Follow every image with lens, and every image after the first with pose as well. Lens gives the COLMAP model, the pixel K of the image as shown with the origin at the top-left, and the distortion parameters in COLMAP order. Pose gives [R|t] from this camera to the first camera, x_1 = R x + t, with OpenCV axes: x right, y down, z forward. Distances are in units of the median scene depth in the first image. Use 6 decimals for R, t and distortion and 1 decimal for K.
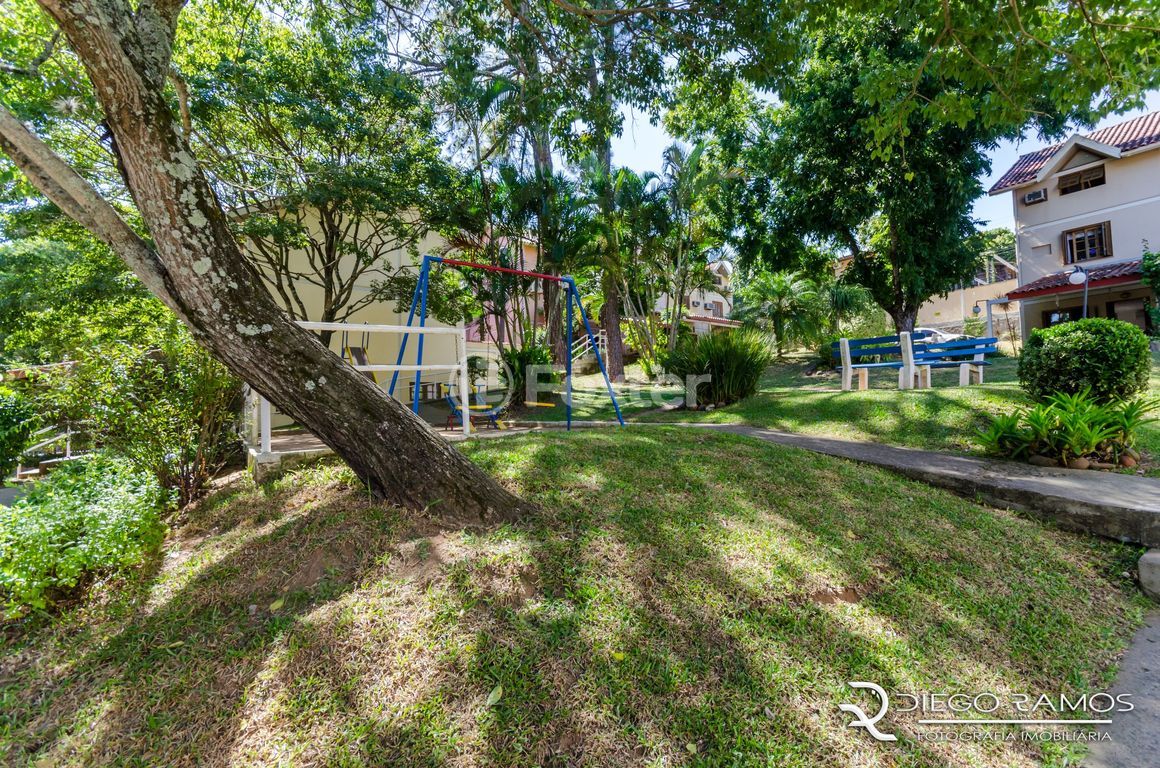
lens RADIAL K [[509.7, 0, 580.0], [0, 509.7, 384.0], [0, 0, 1]] dist [0.002258, 0.000426]
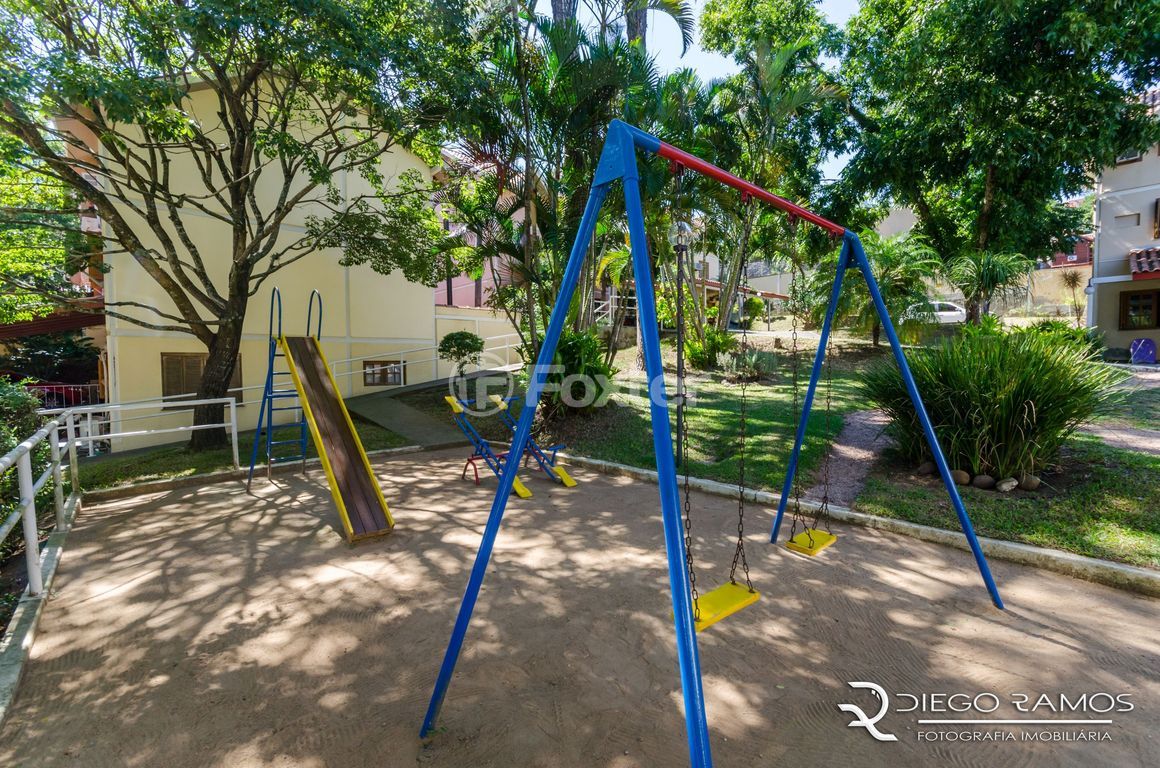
lens RADIAL K [[509.7, 0, 580.0], [0, 509.7, 384.0], [0, 0, 1]] dist [0.002258, 0.000426]
pose [[0.992292, 0.010039, 0.123517, -0.149896], [-0.021036, 0.995894, 0.088053, -0.056502], [-0.122126, -0.089973, 0.988428, 0.305861]]
